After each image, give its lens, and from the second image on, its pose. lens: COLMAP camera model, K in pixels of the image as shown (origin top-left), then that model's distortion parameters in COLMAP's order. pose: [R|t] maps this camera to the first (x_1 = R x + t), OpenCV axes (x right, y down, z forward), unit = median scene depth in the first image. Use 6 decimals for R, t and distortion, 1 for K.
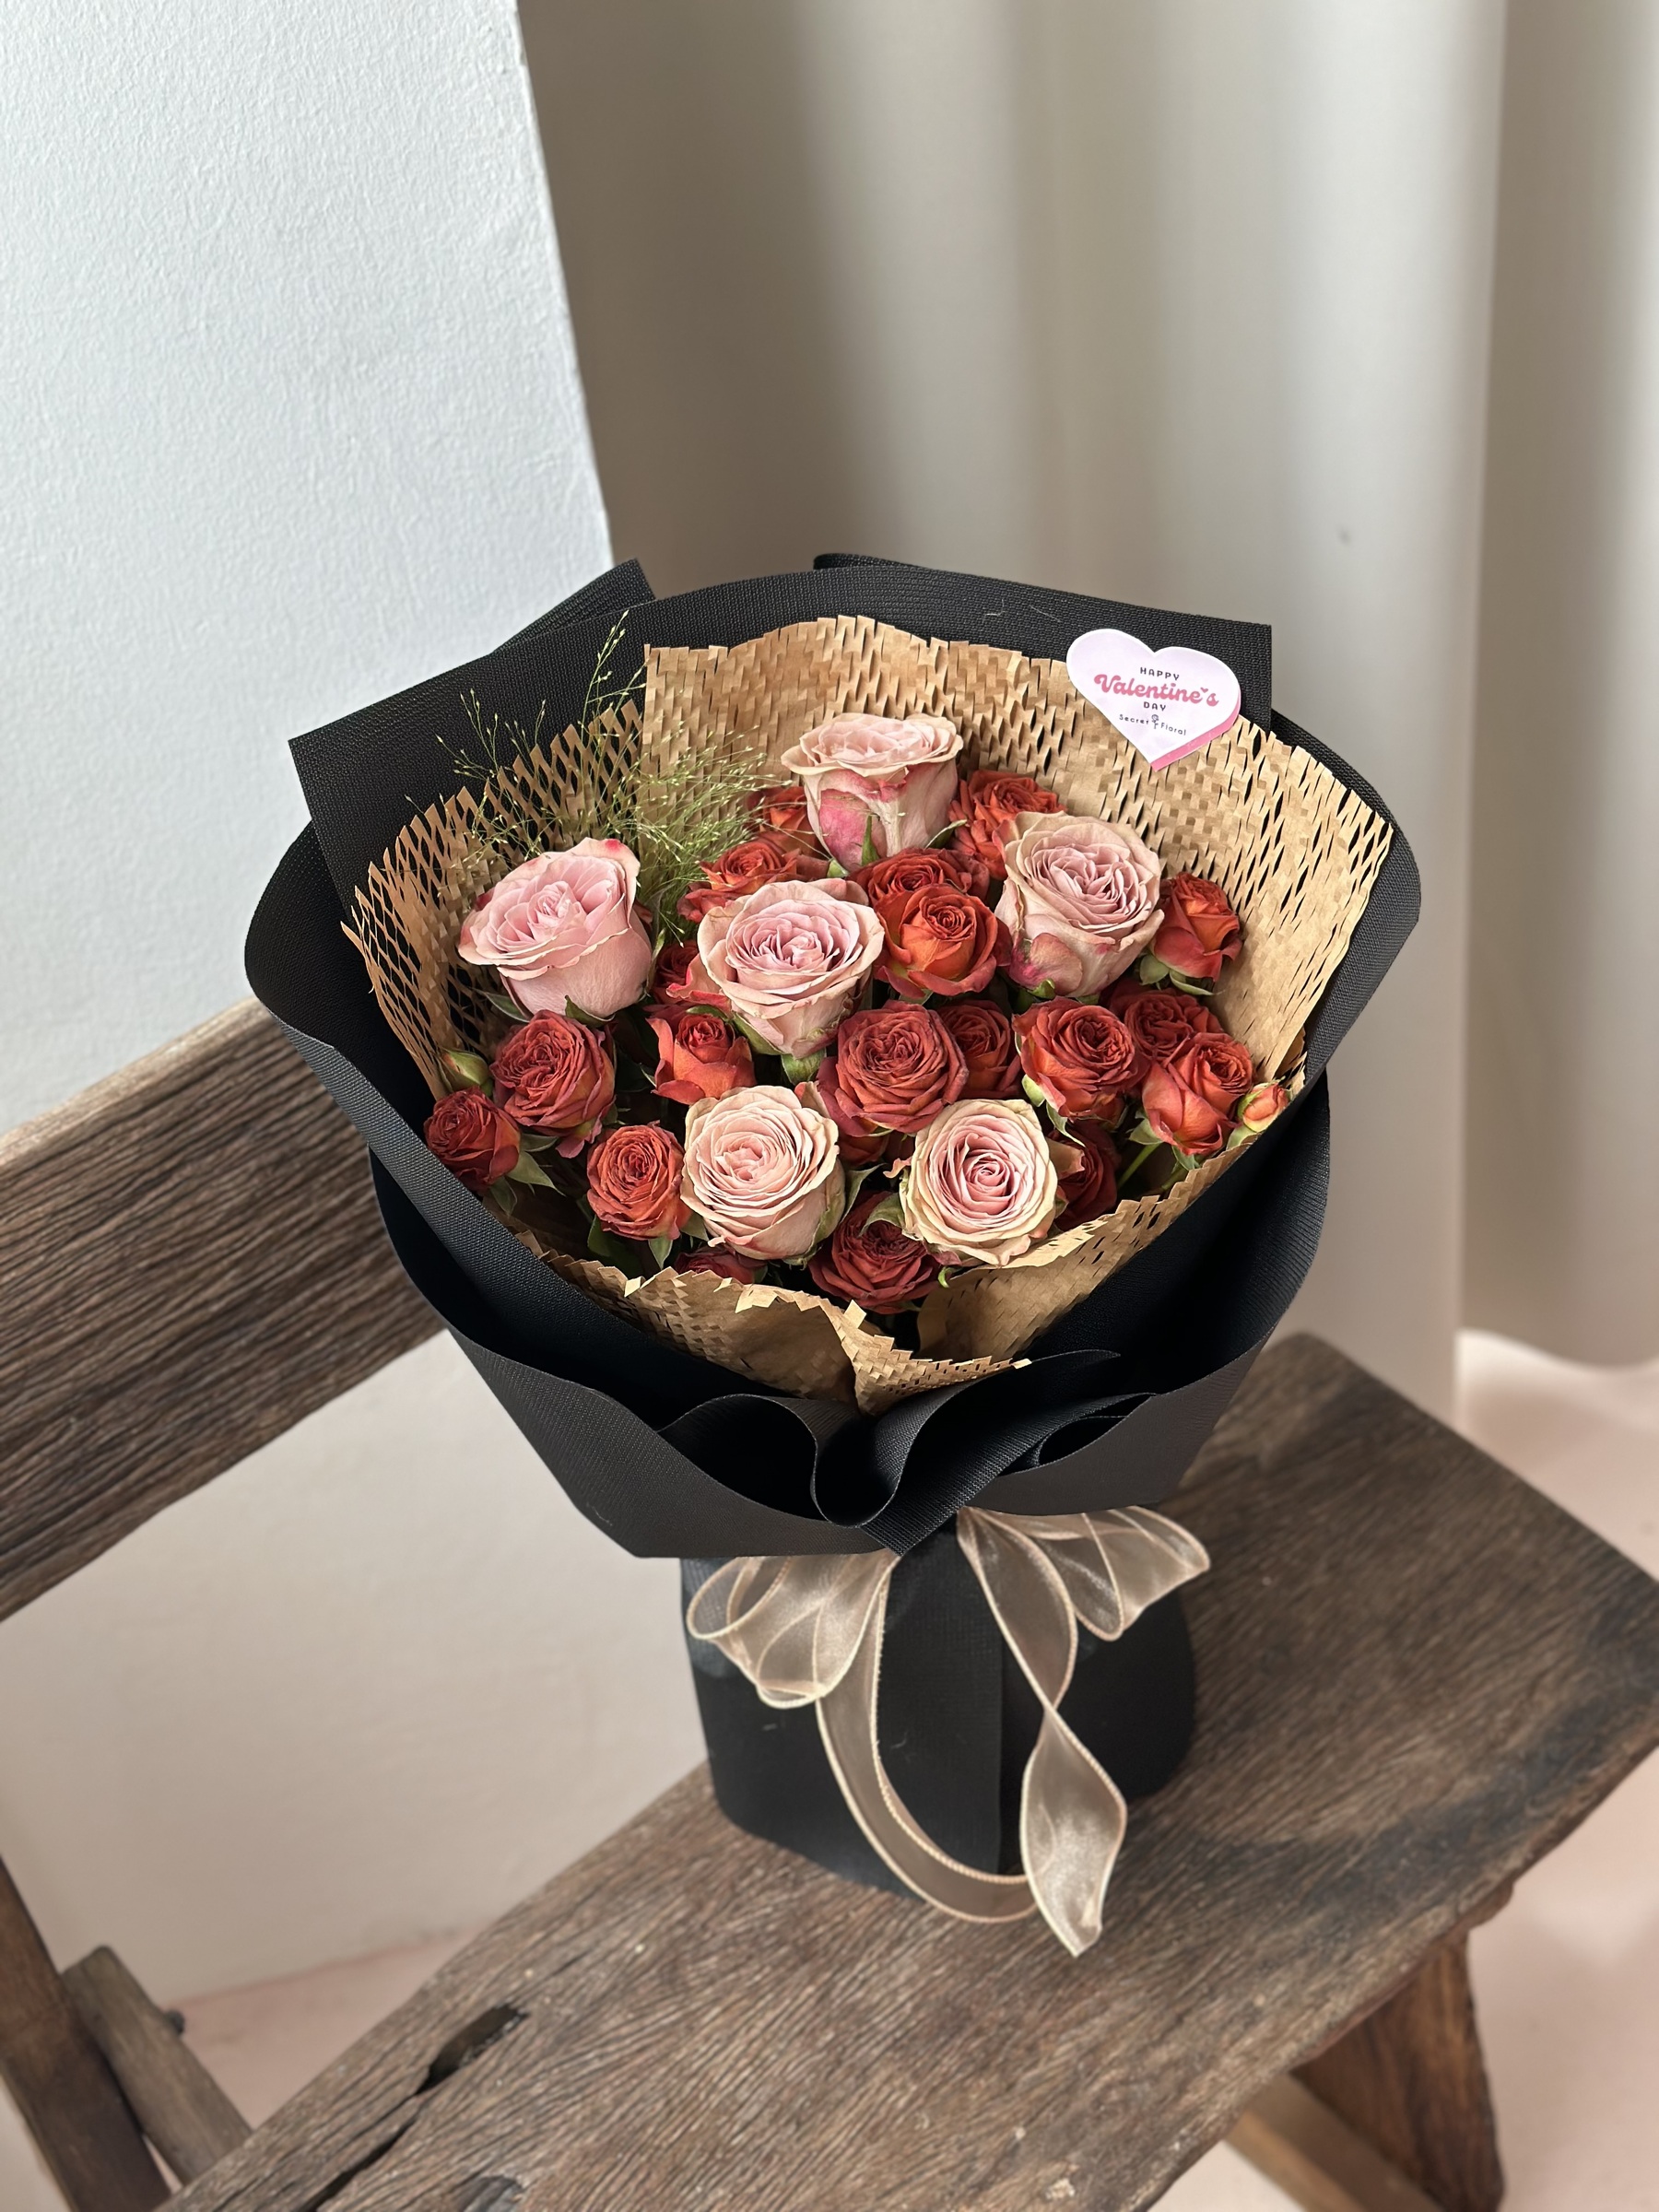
lens RADIAL K [[3123.8, 0, 827.6], [0, 3123.8, 1097.0], [0, 0, 1]] dist [0.077020, 0.000000]
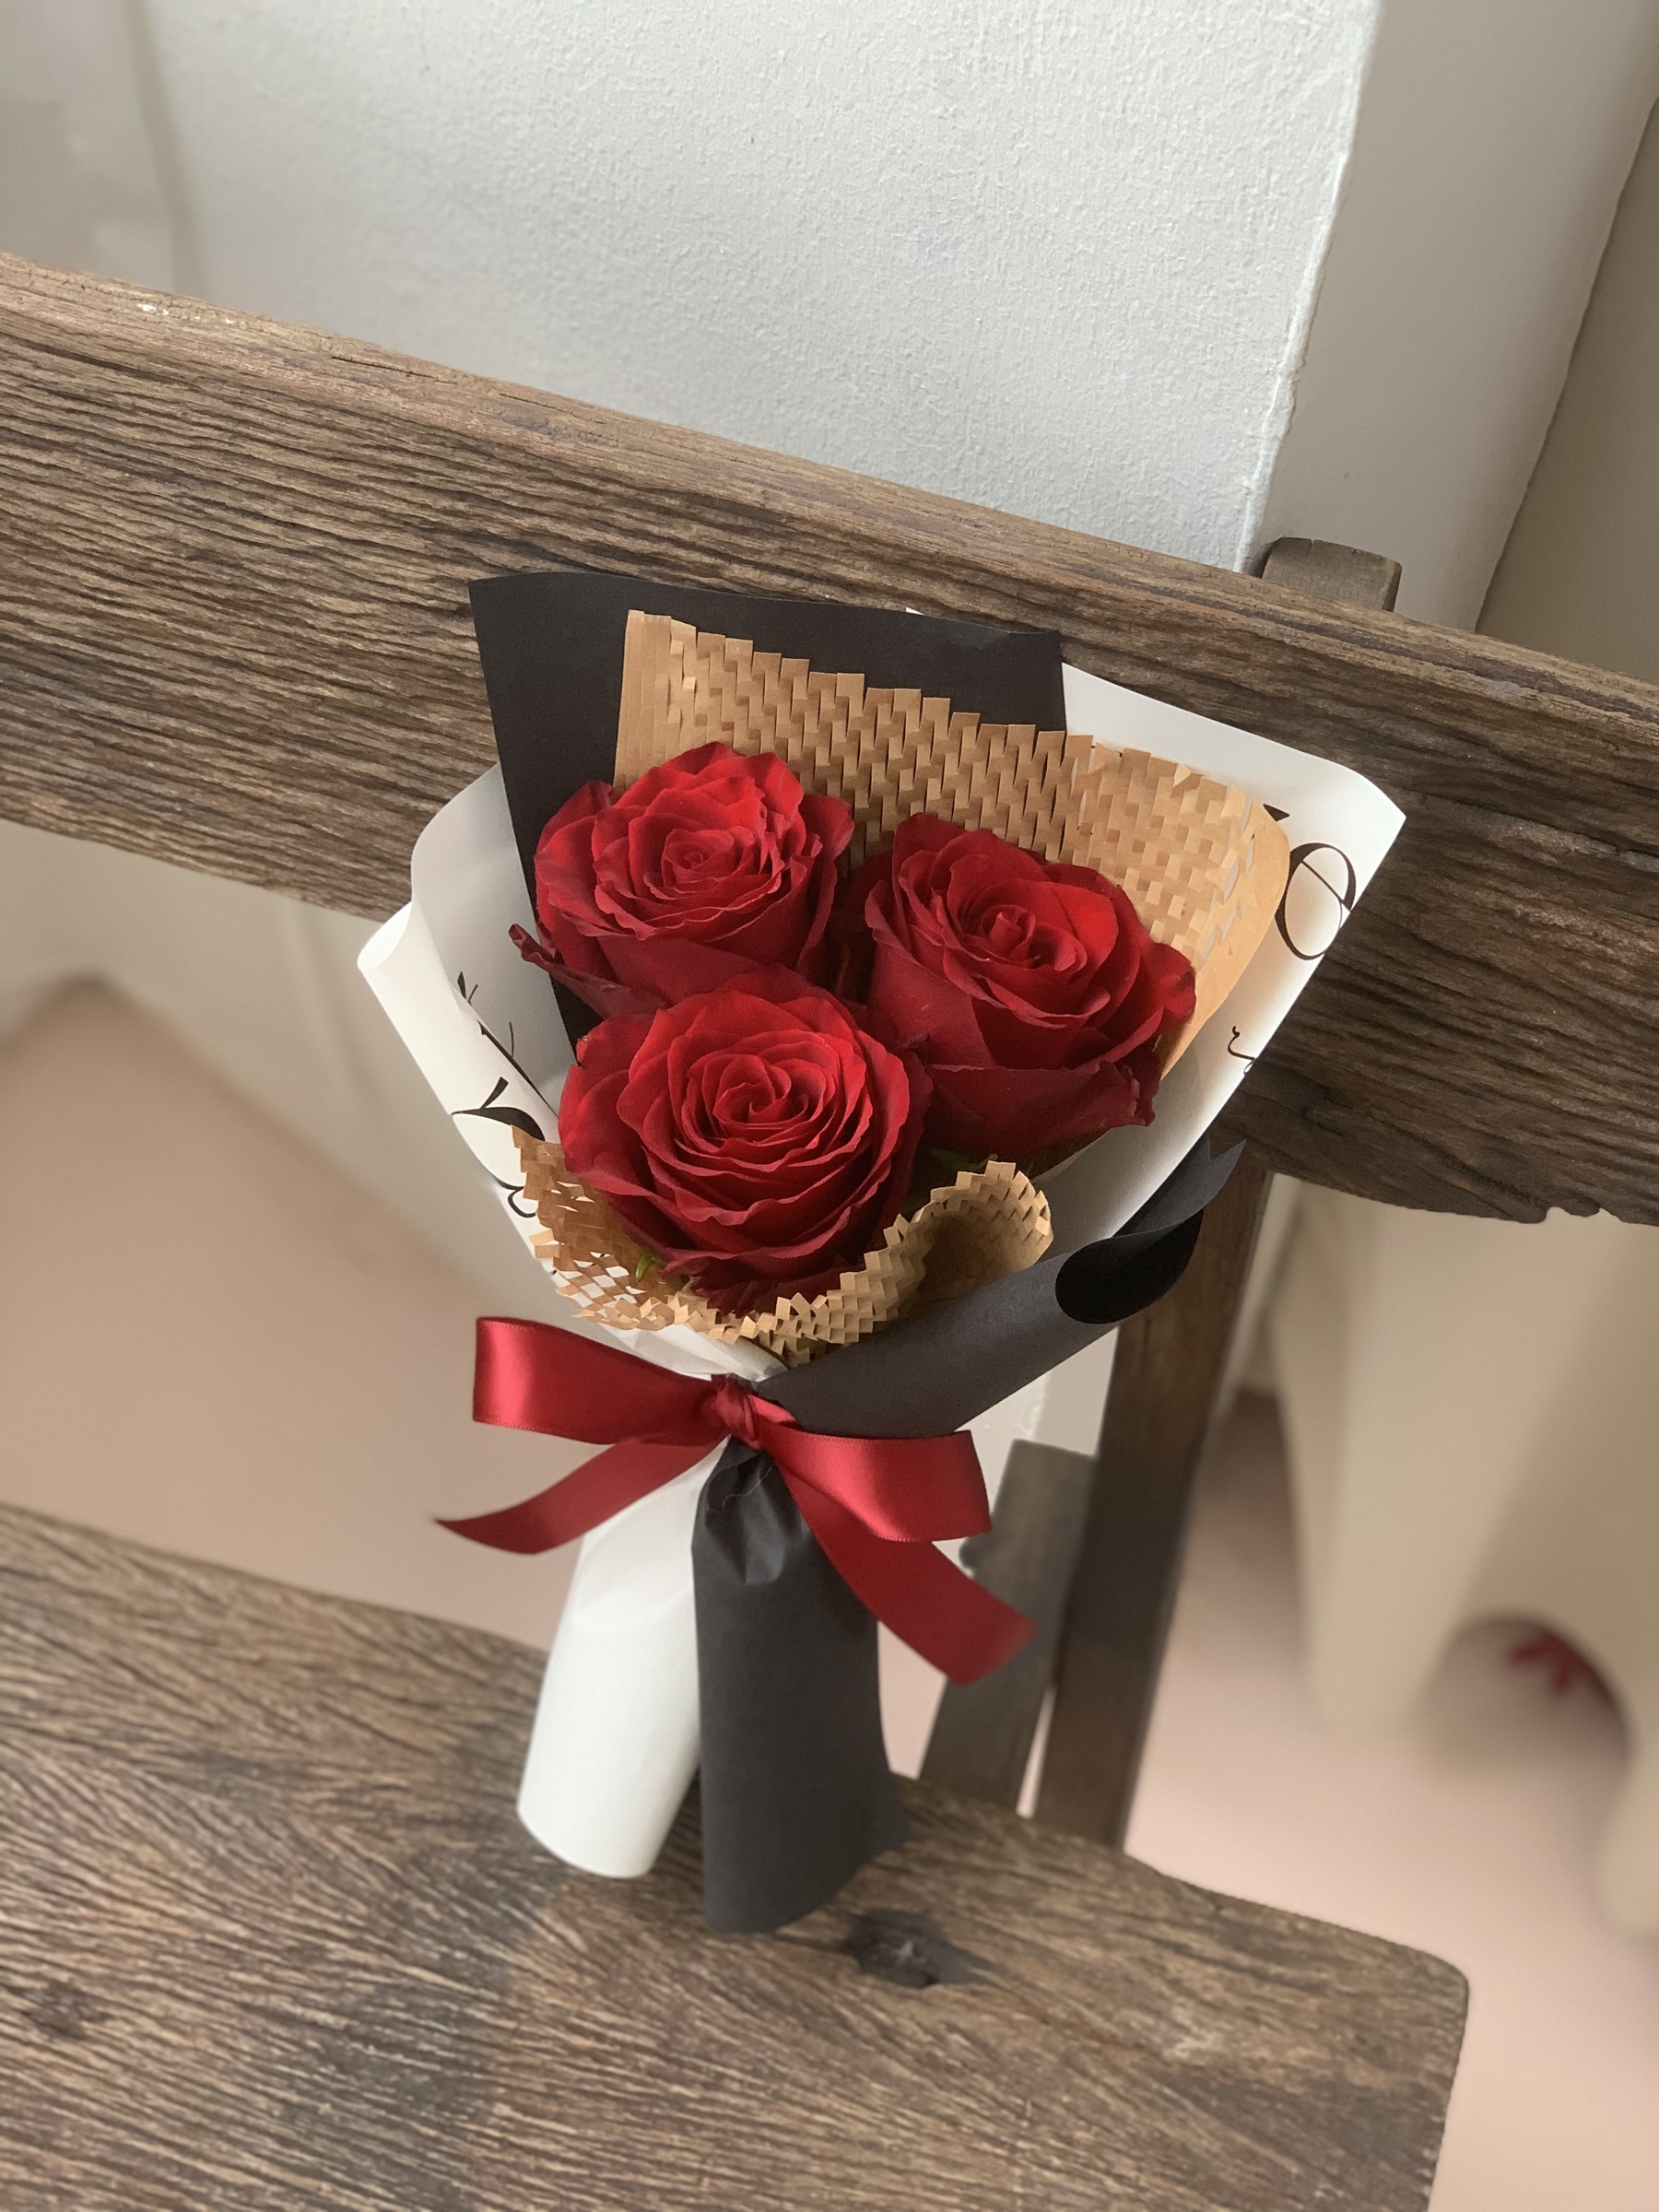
lens RADIAL K [[3365.2, 0, 811.2], [0, 3365.2, 1129.1], [0, 0, 1]] dist [0.008564, 0.000000]
pose [[0.530392, 0.786459, -0.316491, 0.196302], [-0.619019, 0.614361, 0.489260, -0.315890], [0.579223, -0.063586, 0.812685, 0.509384]]
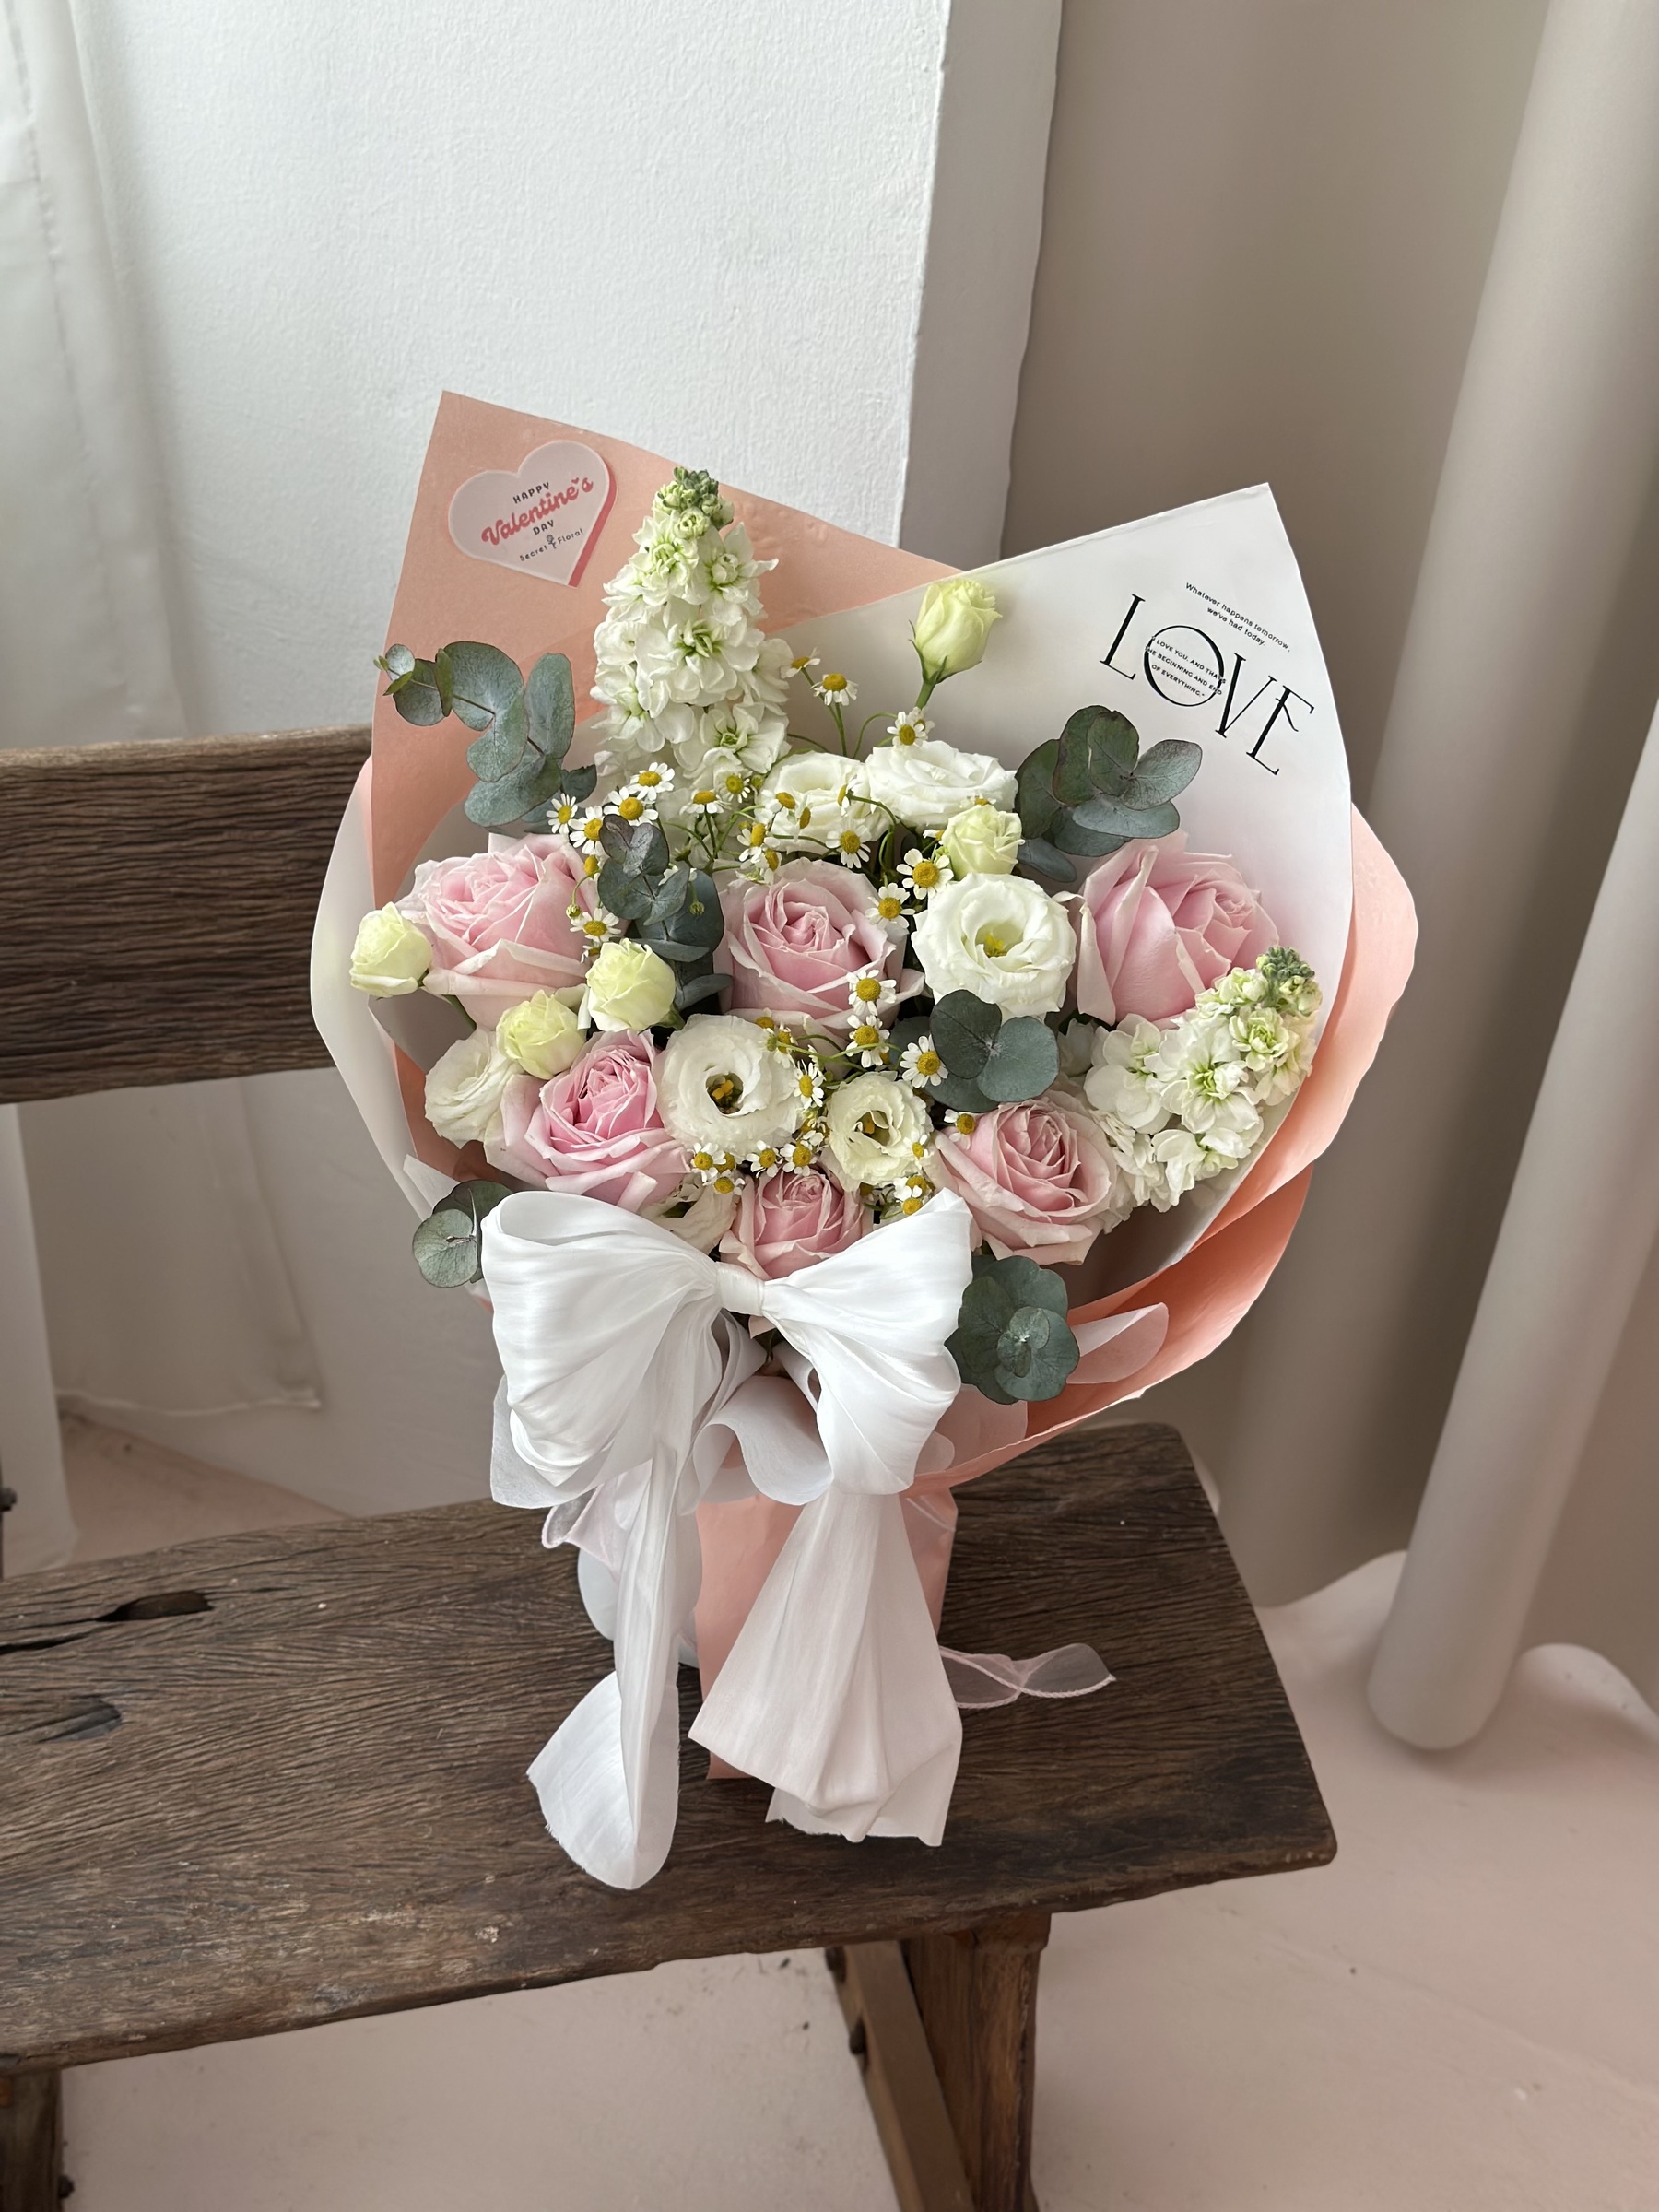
lens RADIAL K [[3123.8, 0, 837.1], [0, 3123.8, 1095.2], [0, 0, 1]] dist [0.077020, 0.000000]
pose [[0.873774, 0.416314, -0.251399, 0.333848], [-0.418700, 0.906928, 0.046610, -0.037370], [0.247405, 0.064534, 0.966761, -0.096643]]
